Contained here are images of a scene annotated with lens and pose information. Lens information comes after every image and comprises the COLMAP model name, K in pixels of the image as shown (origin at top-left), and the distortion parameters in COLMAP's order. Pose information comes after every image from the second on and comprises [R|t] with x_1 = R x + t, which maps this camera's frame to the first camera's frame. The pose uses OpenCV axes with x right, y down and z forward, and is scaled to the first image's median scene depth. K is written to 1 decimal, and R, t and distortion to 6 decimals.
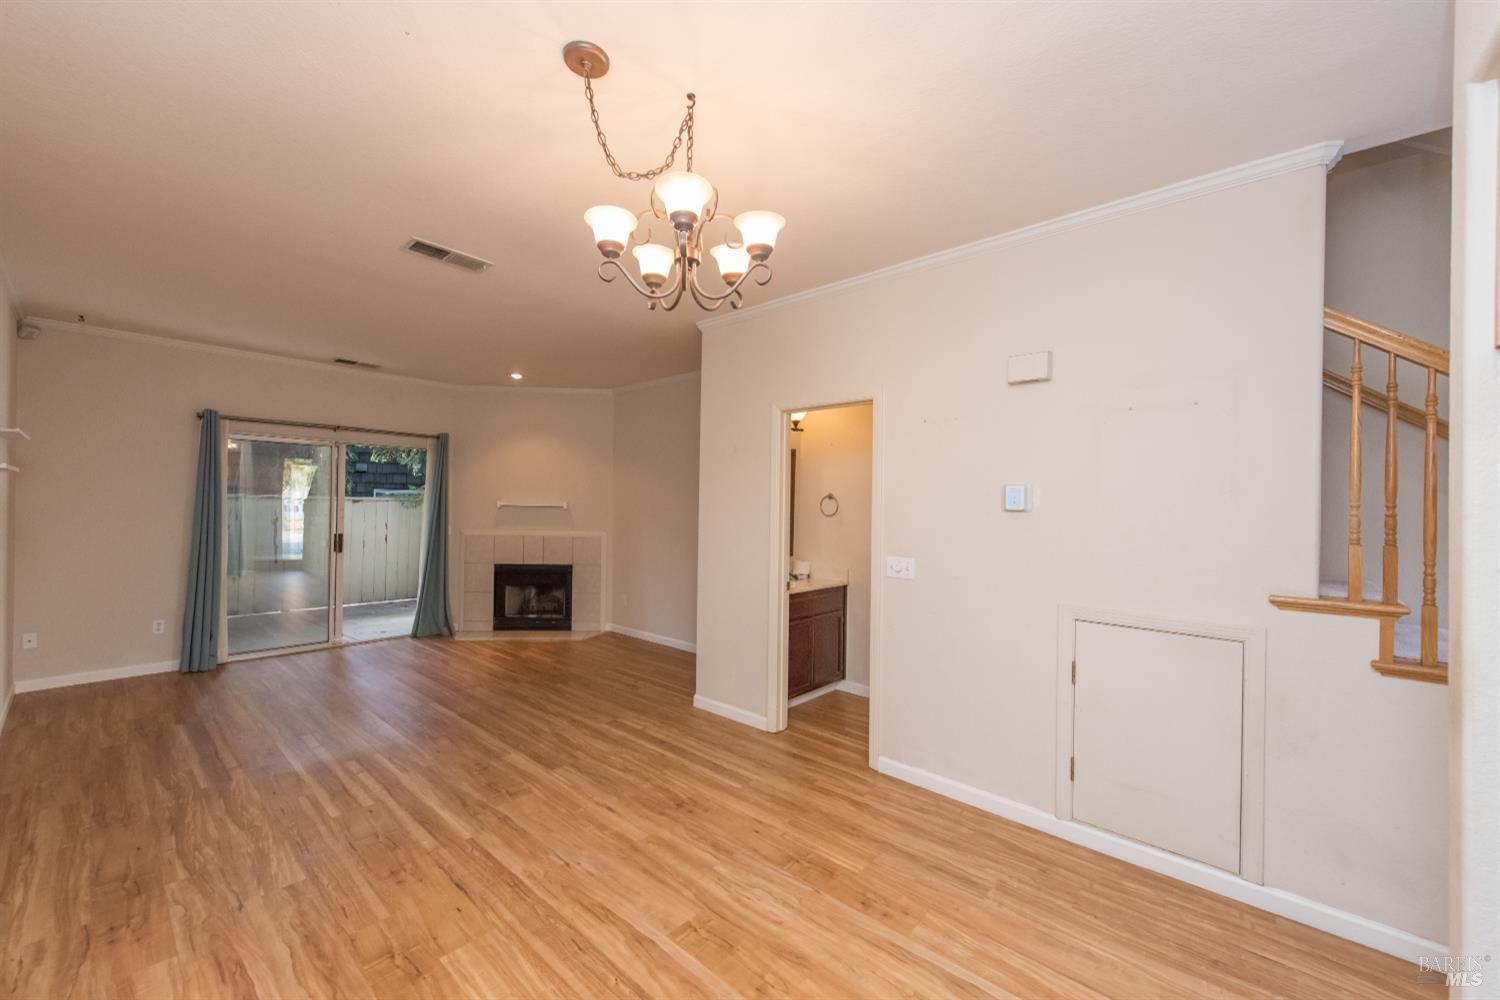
lens RADIAL K [[570.8, 0, 740.3], [0, 570.8, 504.3], [0, 0, 1]] dist [-0.000535, -0.000313]
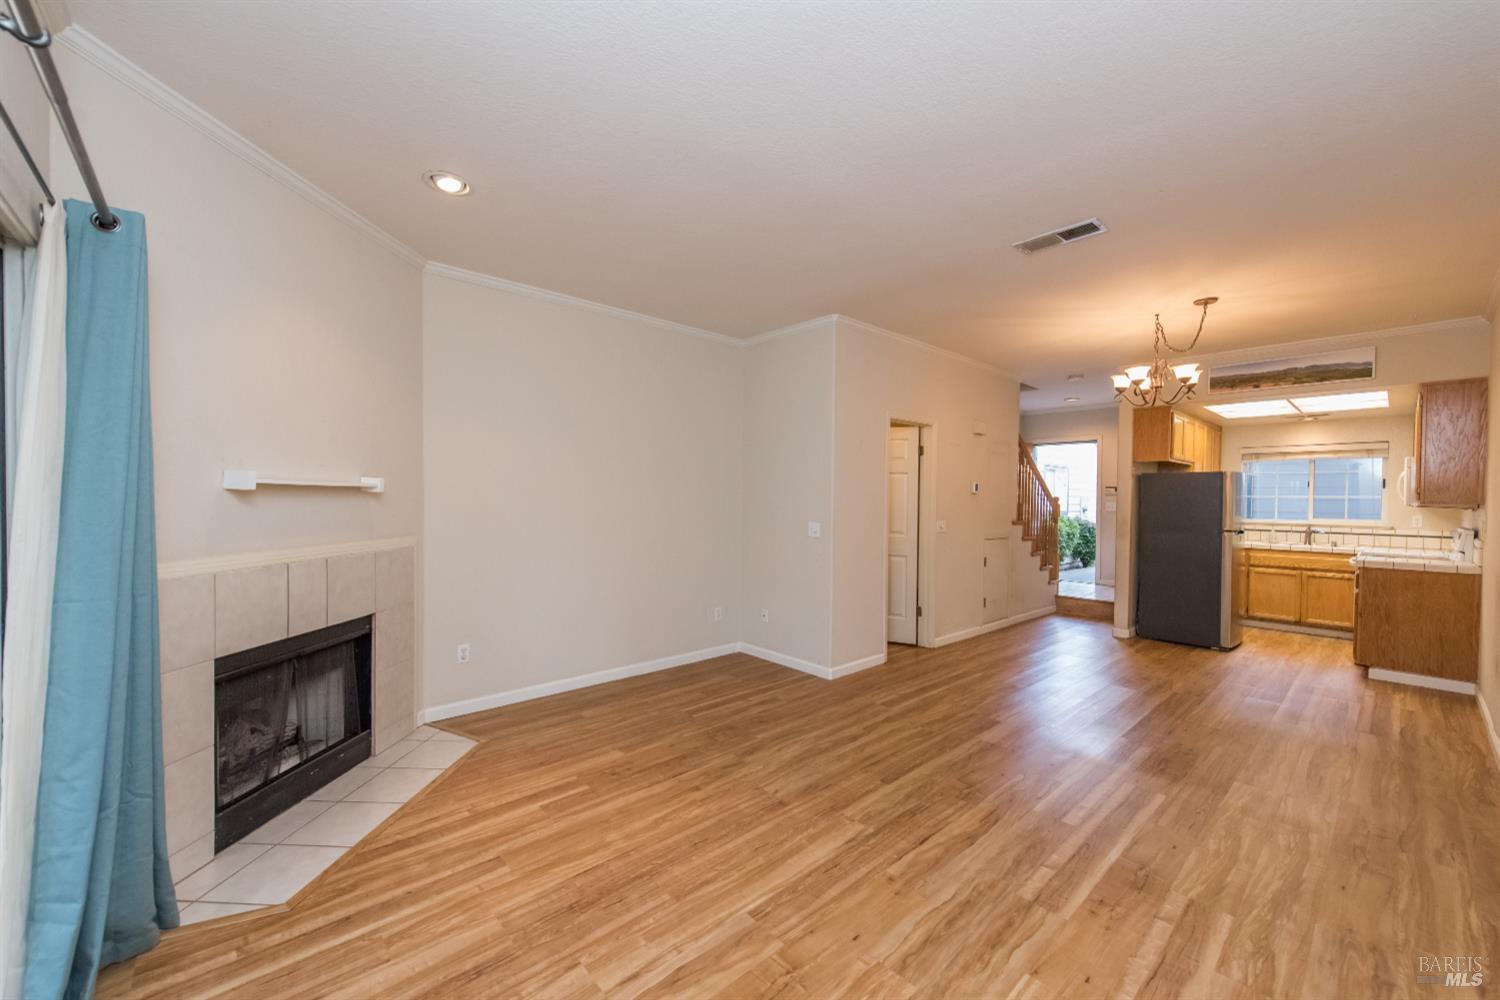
lens RADIAL K [[583.7, 0, 751.9], [0, 583.7, 509.5], [0, 0, 1]] dist [0.008232, -0.000882]
pose [[0.115289, -0.038414, 0.992589, -1.125269], [-0.014410, 0.999082, 0.040339, -0.002238], [-0.993228, -0.018954, 0.114629, 0.999192]]
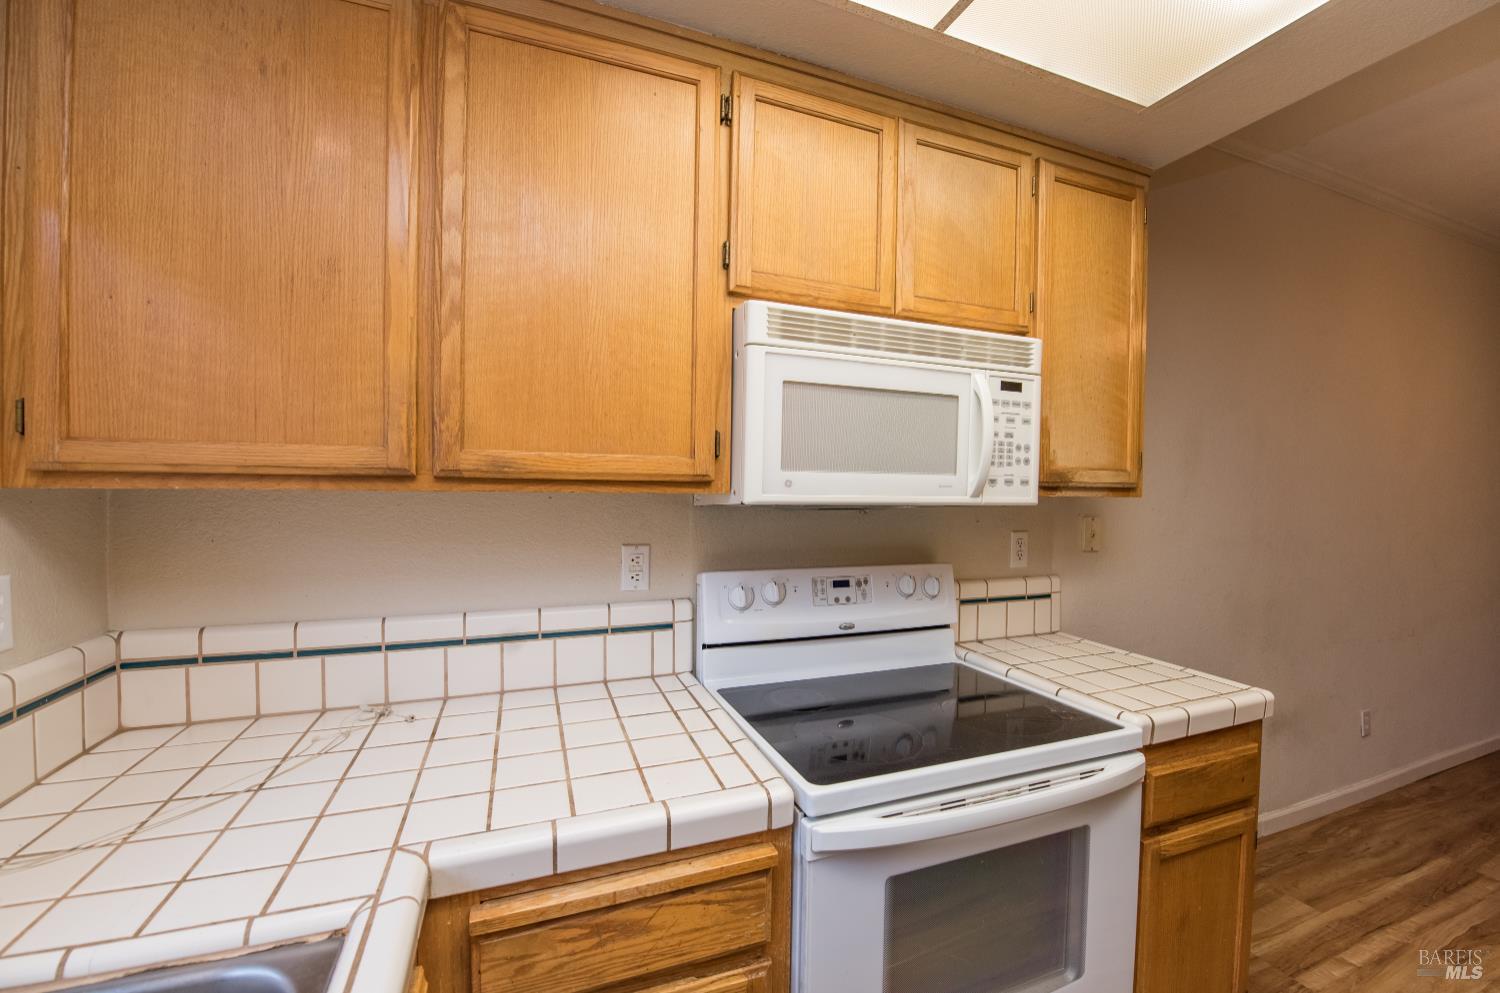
lens RADIAL K [[595.8, 0, 750.6], [0, 595.8, 498.9], [0, 0, 1]] dist [-0.020408, -0.001245]
pose [[-0.468704, -0.001013, -0.883355, 0.538900], [-0.016697, 0.999831, 0.007713, 0.015722], [0.883197, 0.018364, -0.468642, -0.126939]]
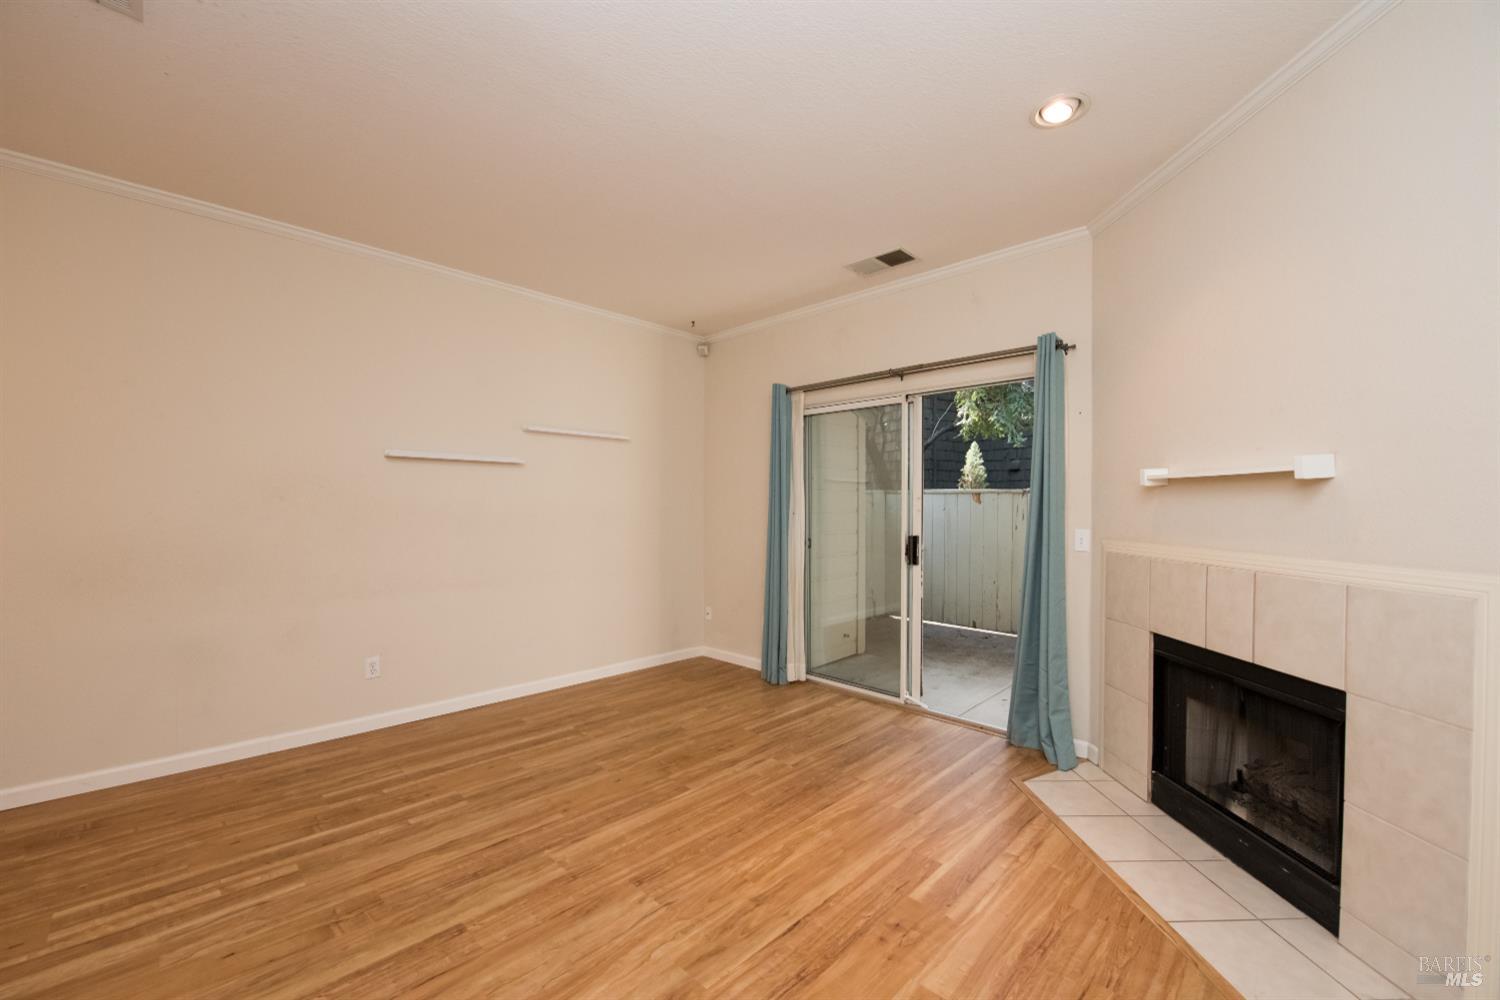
lens RADIAL K [[594.6, 0, 761.9], [0, 594.6, 502.0], [0, 0, 1]] dist [-0.019769, -0.000569]
pose [[-0.035567, -0.020507, -0.999157, -0.027149], [-0.001469, 0.999789, -0.020468, 0.037768], [0.999366, 0.000739, -0.035590, 1.150636]]
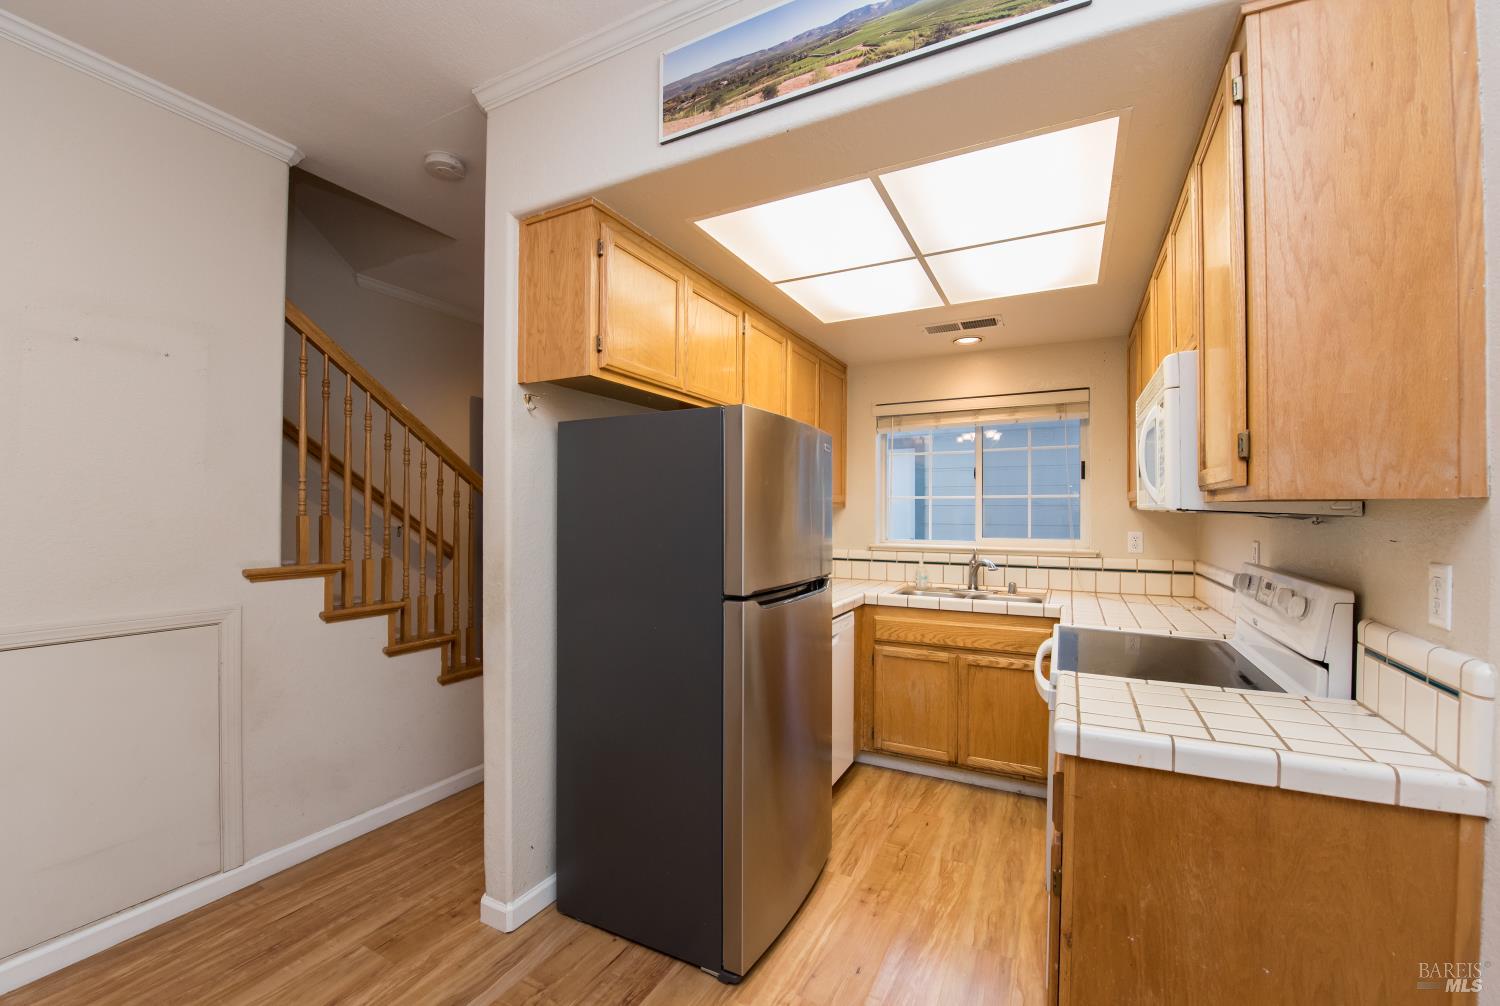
lens RADIAL K [[602.4, 0, 753.7], [0, 602.4, 509.2], [0, 0, 1]] dist [-0.018695, 0.000058]
pose [[-0.227763, -0.013543, 0.973622, -0.132079], [-0.009887, 0.999884, 0.011596, 0.017087], [-0.973666, -0.006985, -0.227871, 0.185960]]
